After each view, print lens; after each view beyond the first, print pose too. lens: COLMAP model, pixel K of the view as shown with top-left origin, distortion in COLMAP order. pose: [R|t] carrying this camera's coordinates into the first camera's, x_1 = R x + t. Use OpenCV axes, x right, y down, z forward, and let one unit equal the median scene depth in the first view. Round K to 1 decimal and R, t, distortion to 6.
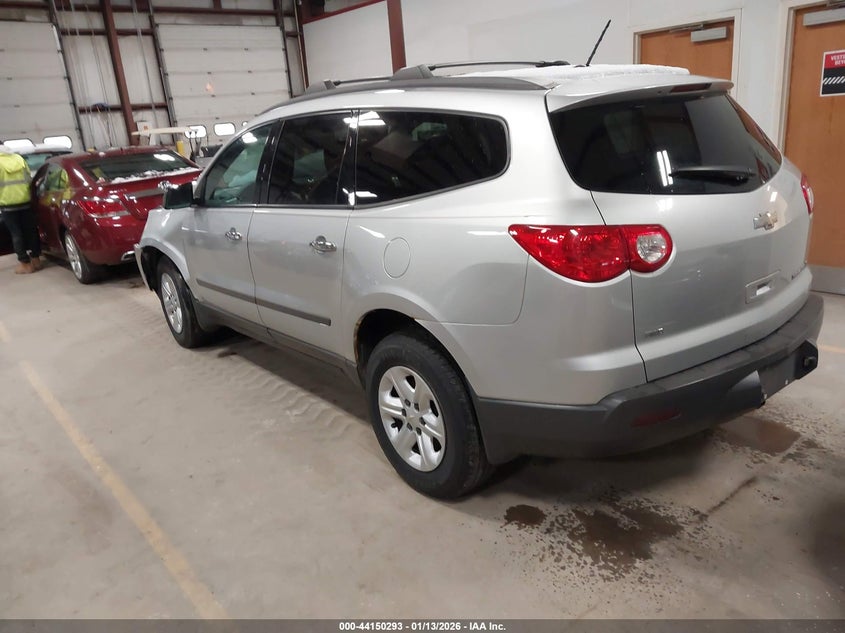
lens RADIAL K [[668.6, 0, 422.5], [0, 668.6, 316.5], [0, 0, 1]] dist [0.000867, -0.001918]
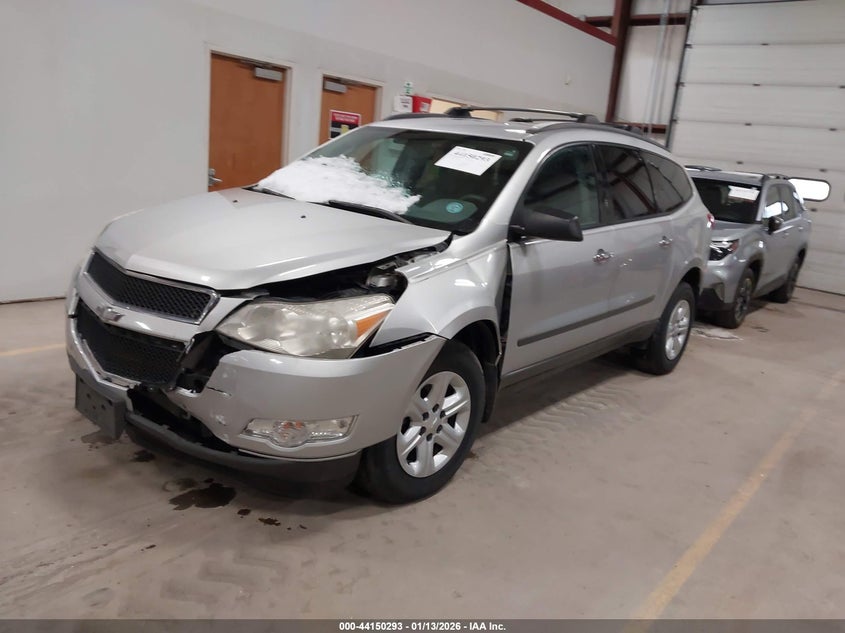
lens RADIAL K [[657.1, 0, 415.9], [0, 657.1, 320.5], [0, 0, 1]] dist [-0.001451, 0.001277]
pose [[-0.194700, -0.191503, 0.961987, -1.118576], [0.187729, 0.955350, 0.228177, -0.294206], [-0.962730, 0.225019, -0.150056, 1.366290]]
